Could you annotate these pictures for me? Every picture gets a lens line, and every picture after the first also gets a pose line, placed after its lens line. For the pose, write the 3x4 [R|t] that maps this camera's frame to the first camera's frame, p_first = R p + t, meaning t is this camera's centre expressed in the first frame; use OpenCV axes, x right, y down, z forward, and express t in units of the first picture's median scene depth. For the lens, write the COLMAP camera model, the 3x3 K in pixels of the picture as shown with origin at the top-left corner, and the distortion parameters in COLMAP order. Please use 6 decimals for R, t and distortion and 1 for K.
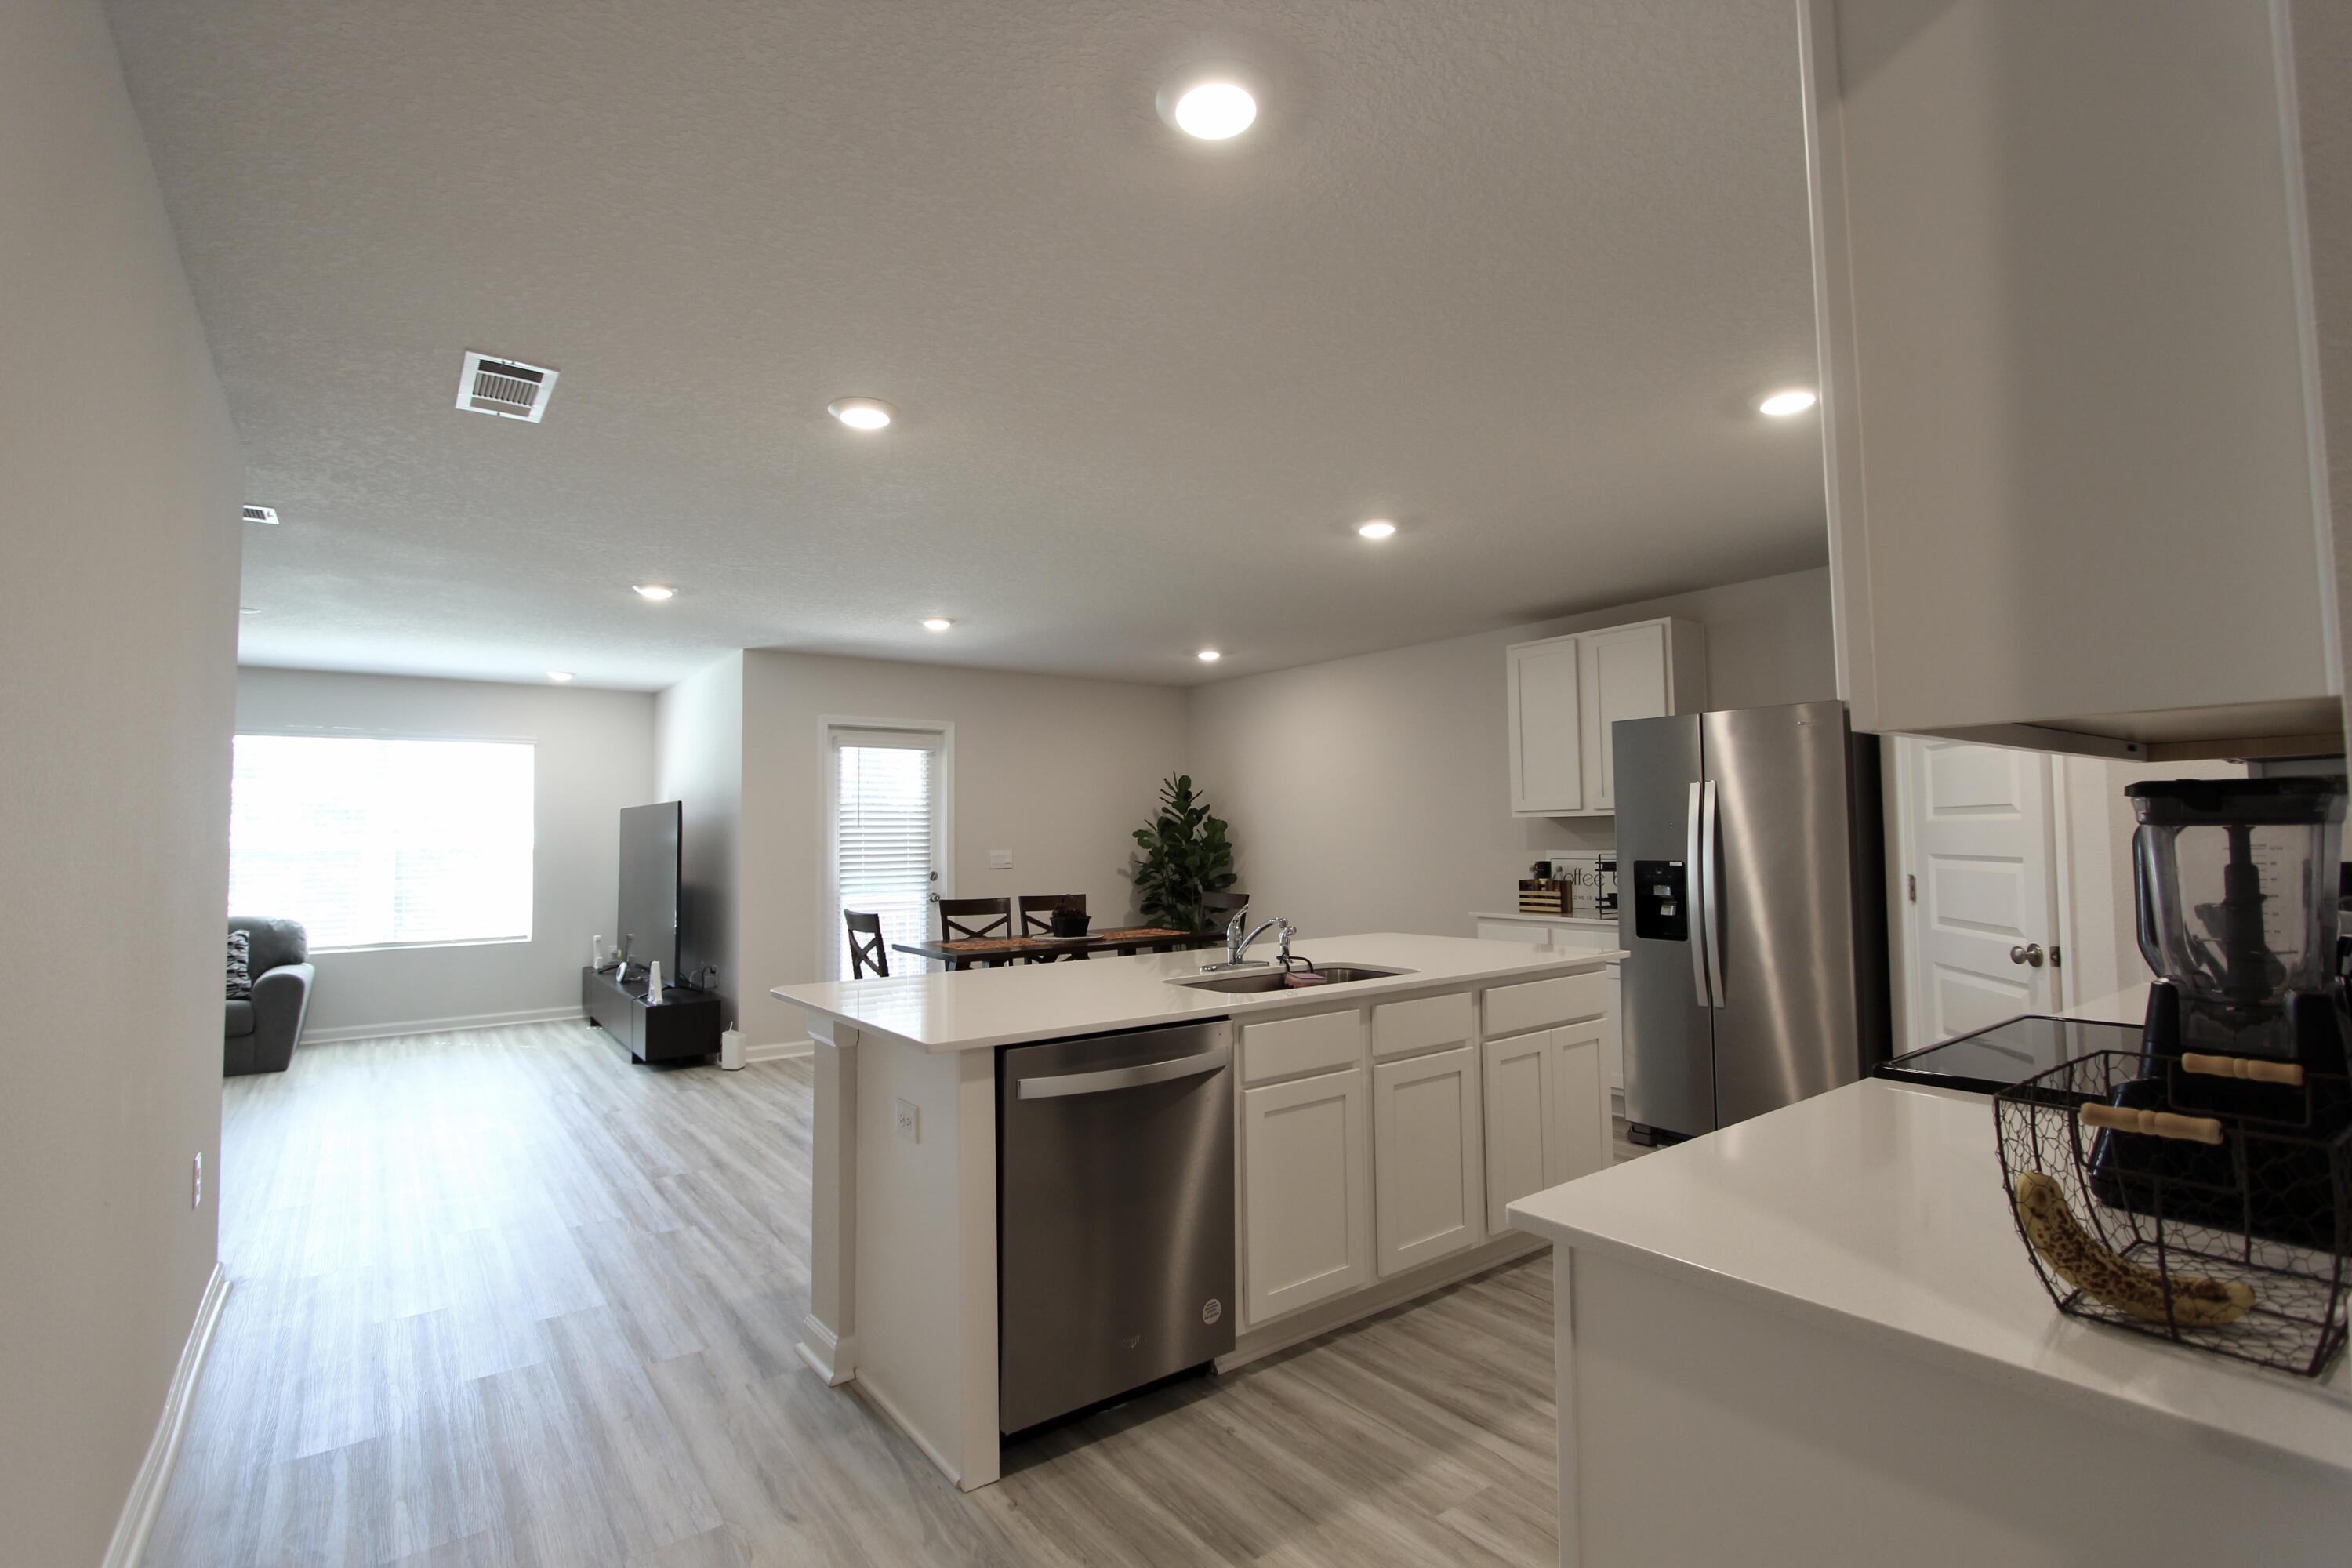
lens RADIAL K [[1087.6, 0, 1167.4], [0, 1087.6, 774.4], [0, 0, 1]] dist [-0.017461, 0.003673]
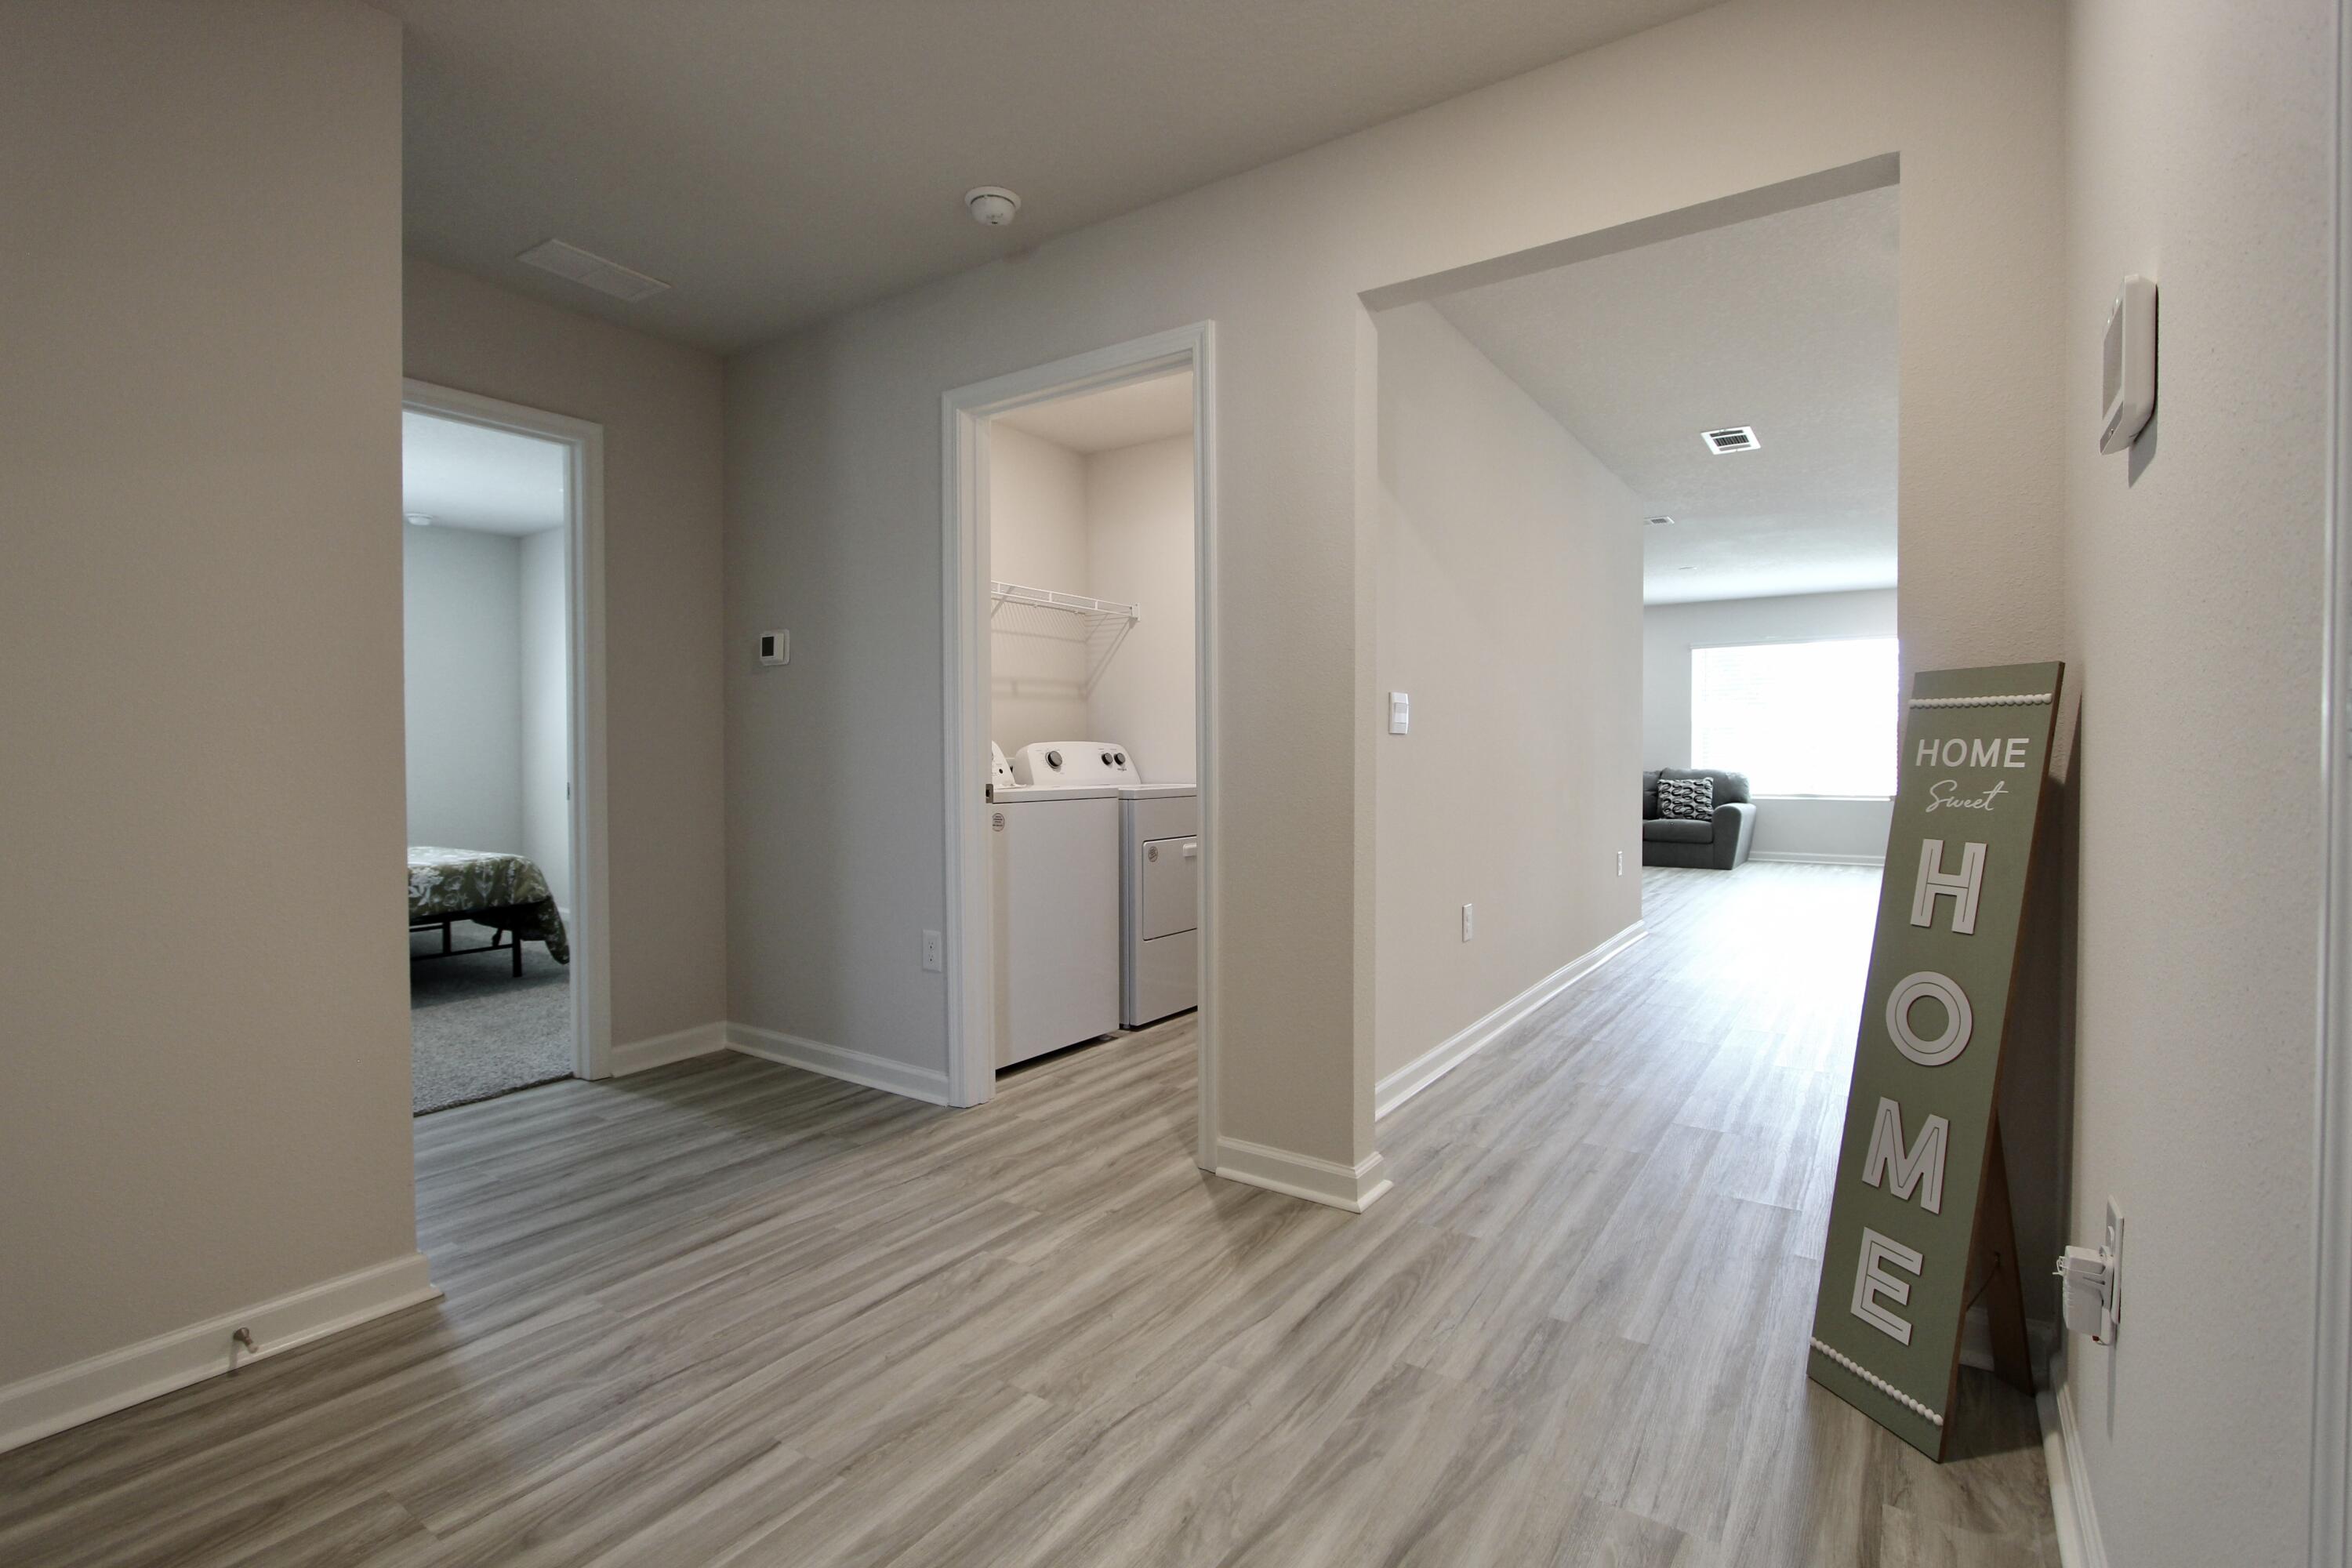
lens RADIAL K [[1087.6, 0, 1164.4], [0, 1087.6, 779.0], [0, 0, 1]] dist [-0.017461, 0.003673]
pose [[0.319867, 0.033442, -0.946872, 0.349522], [0.058116, 0.996802, 0.054839, 0.018780], [0.945678, -0.072570, 0.316901, -0.216002]]
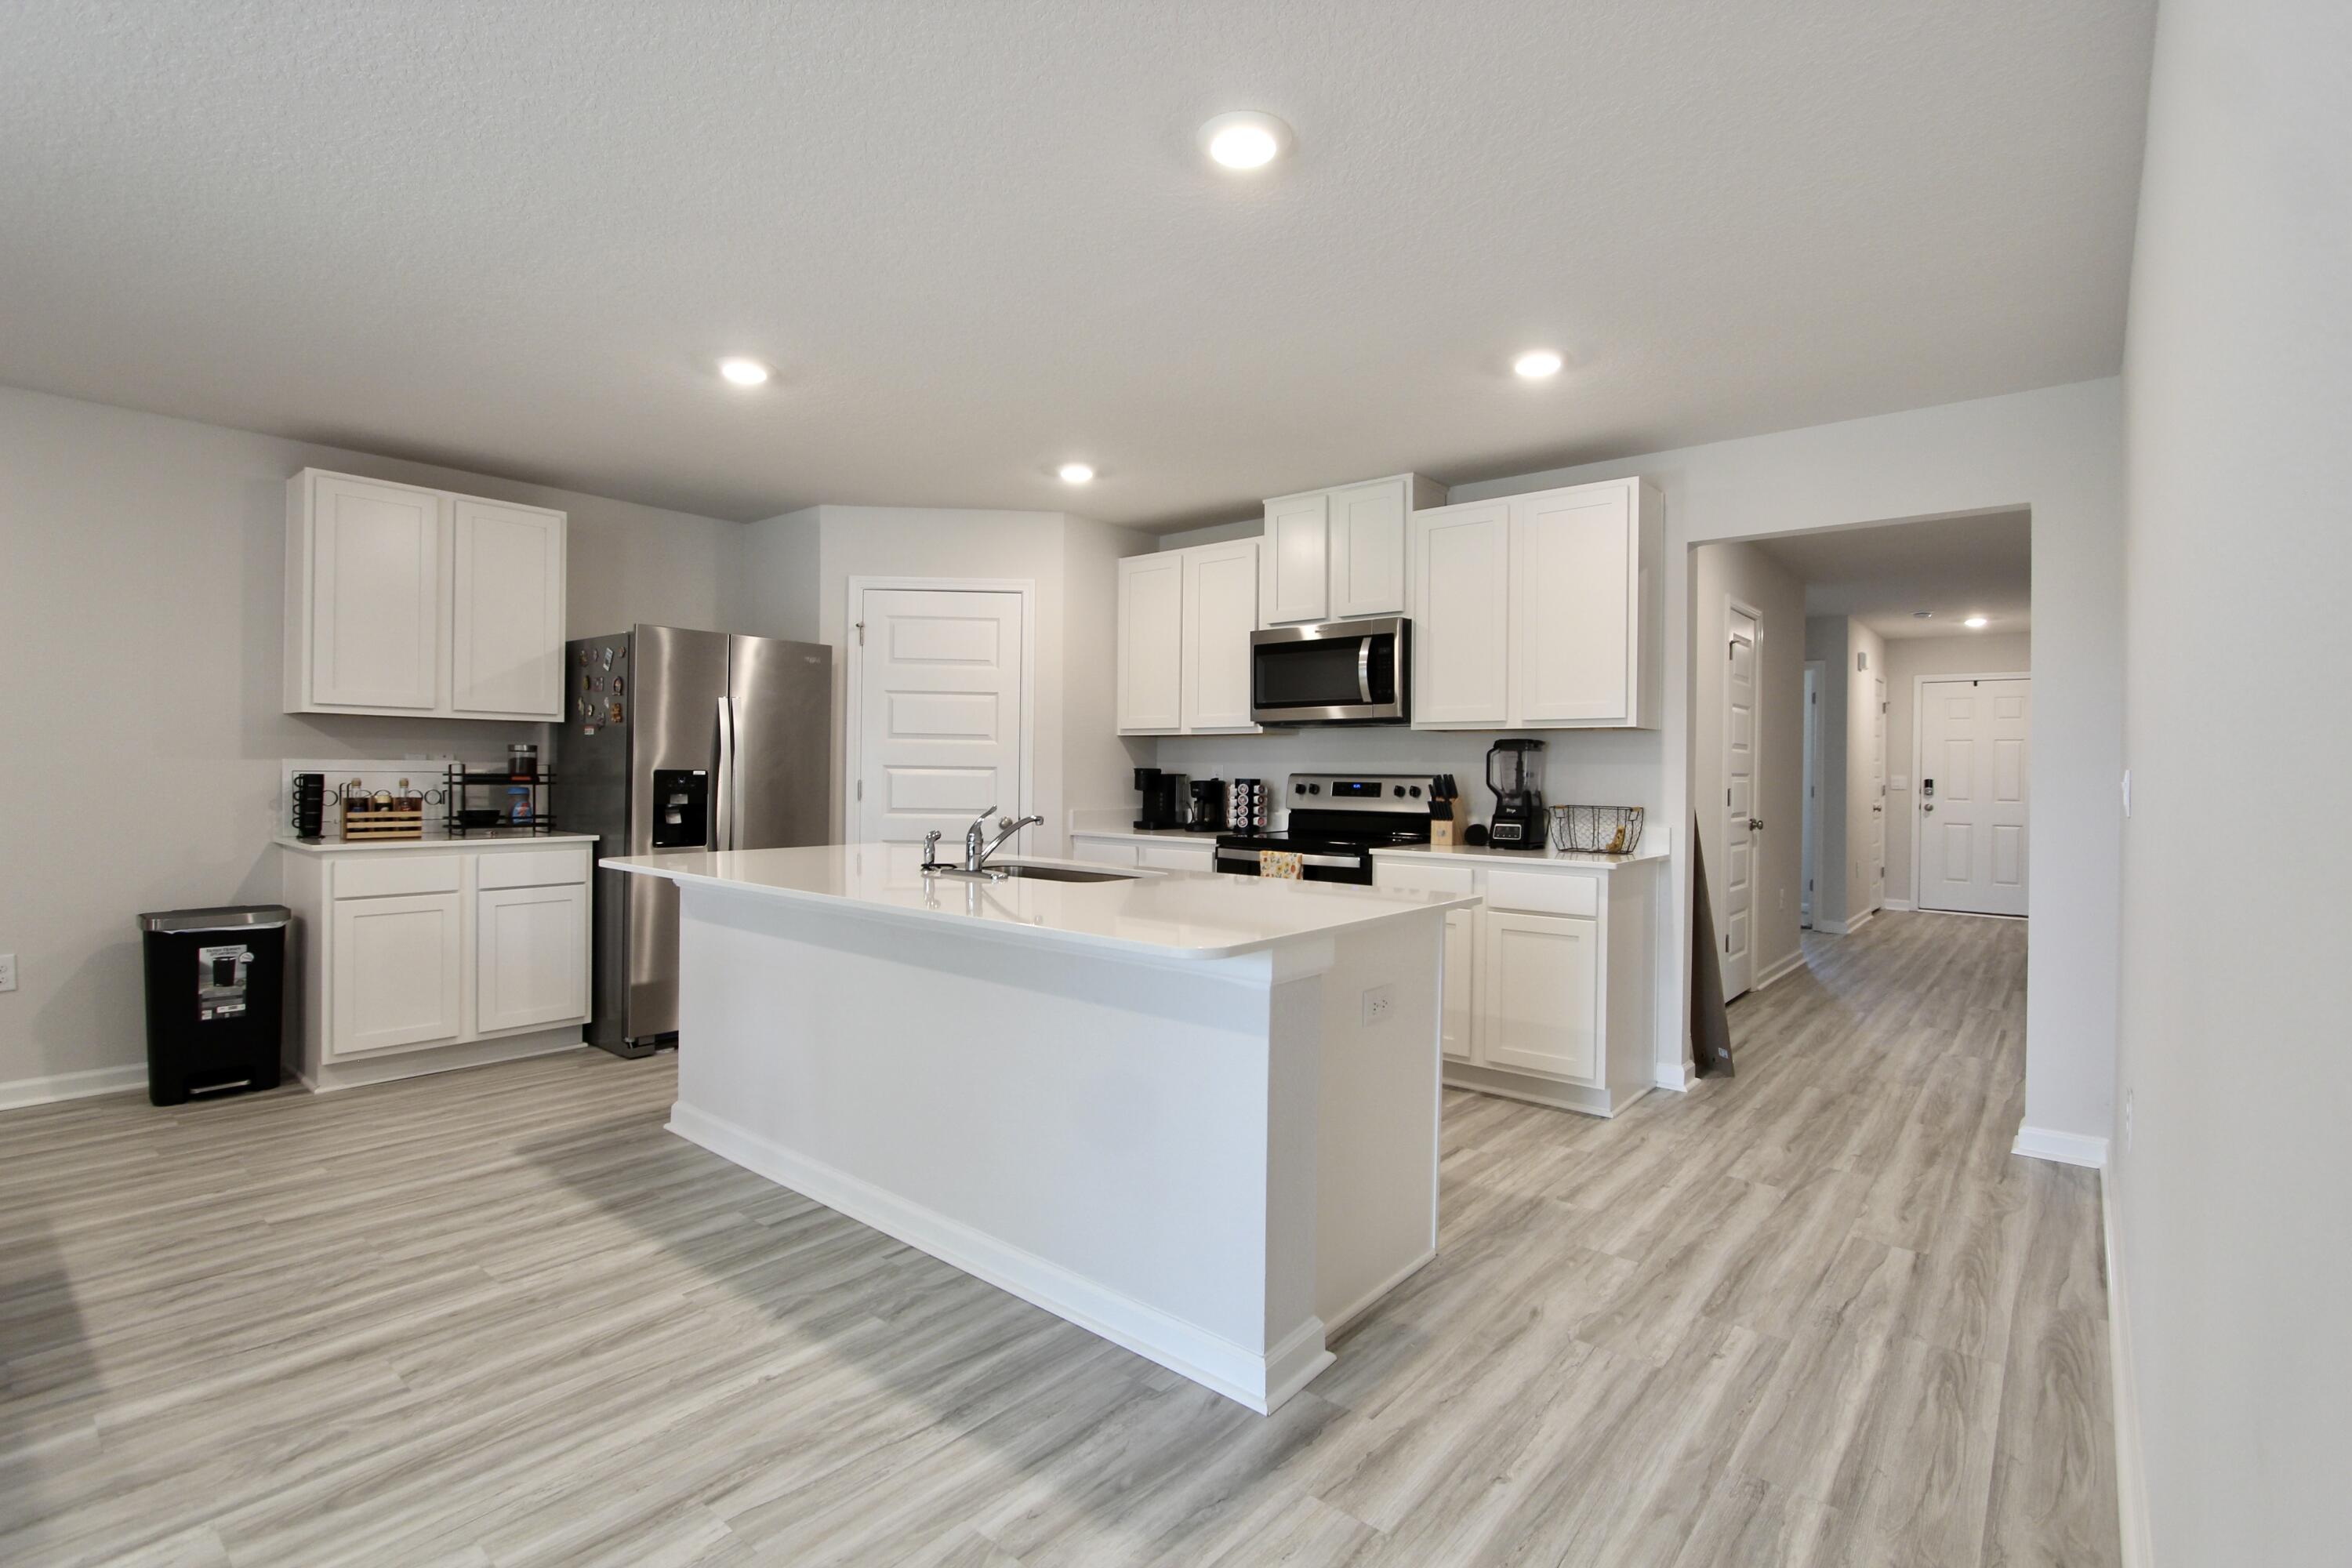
lens RADIAL K [[1087.6, 0, 1181.6], [0, 1087.6, 777.9], [0, 0, 1]] dist [-0.017461, 0.003673]
pose [[-0.235538, 0.001045, 0.971865, -0.440583], [-0.067381, 0.997576, -0.017403, 0.049431], [-0.969527, -0.069584, -0.234896, 0.531261]]
